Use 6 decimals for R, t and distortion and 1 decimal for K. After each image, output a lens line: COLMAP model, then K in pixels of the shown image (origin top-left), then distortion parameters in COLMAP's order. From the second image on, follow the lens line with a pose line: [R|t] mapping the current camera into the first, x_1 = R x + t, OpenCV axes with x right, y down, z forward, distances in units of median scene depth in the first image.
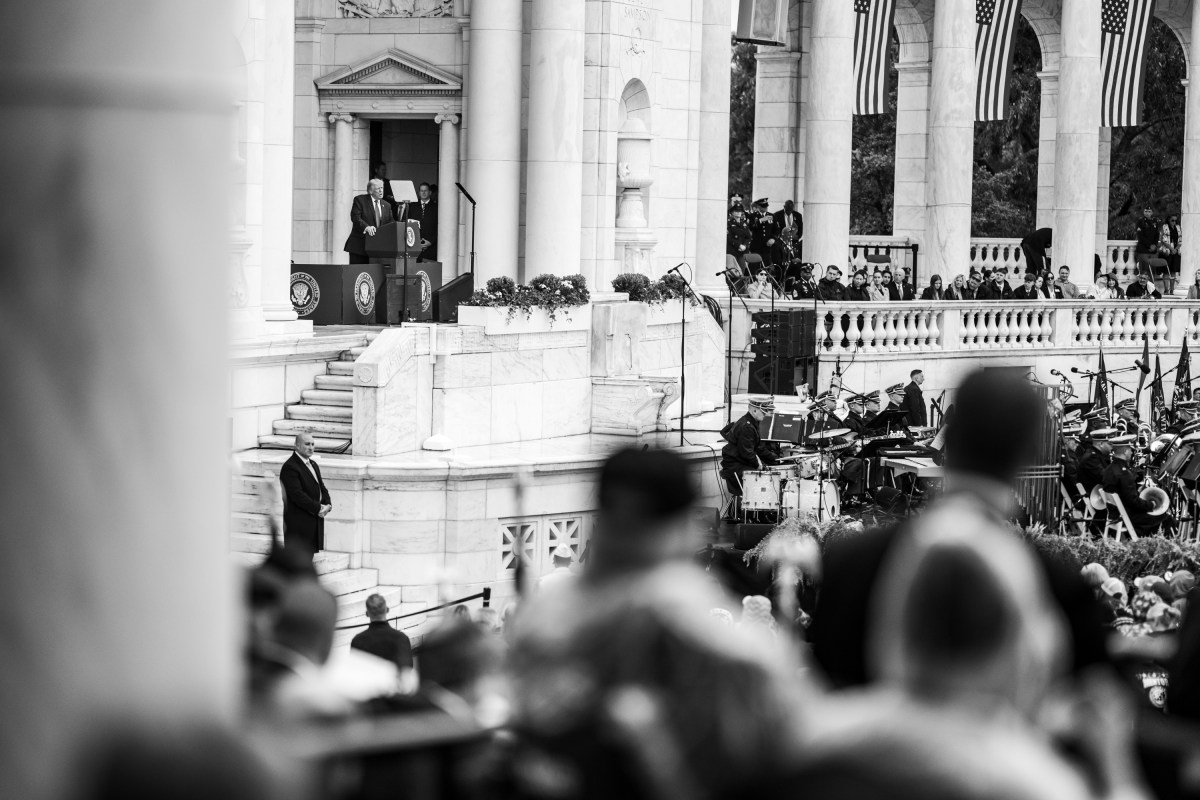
lens RADIAL K [[2738.7, 0, 600.0], [0, 2738.7, 400.0], [0, 0, 1]] dist [-0.036642, 0.228437]
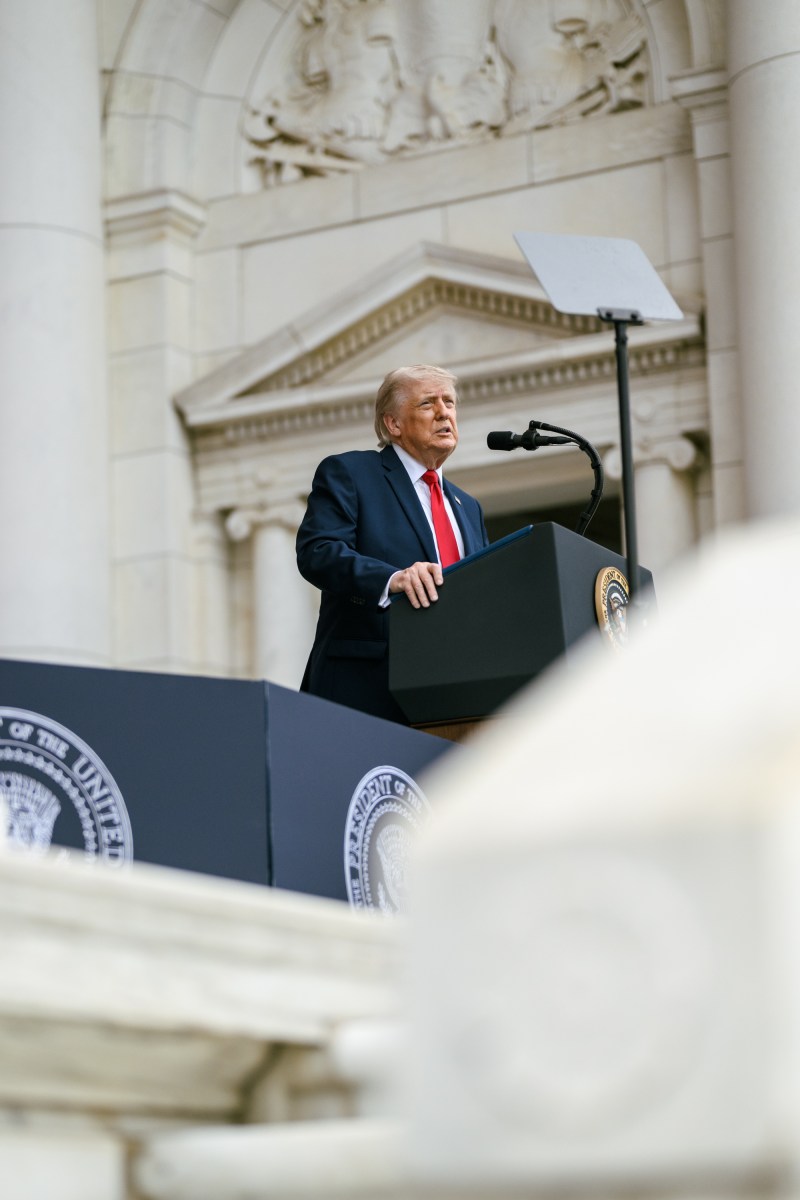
lens RADIAL K [[3485.4, 0, 400.0], [0, 3485.4, 600.0], [0, 0, 1]] dist [0.080873, 0.993033]
pose [[0.996100, -0.064712, -0.059975, -0.060026], [0.046712, 0.963463, -0.263737, 0.002271], [0.074850, 0.259907, 0.962728, 0.654735]]
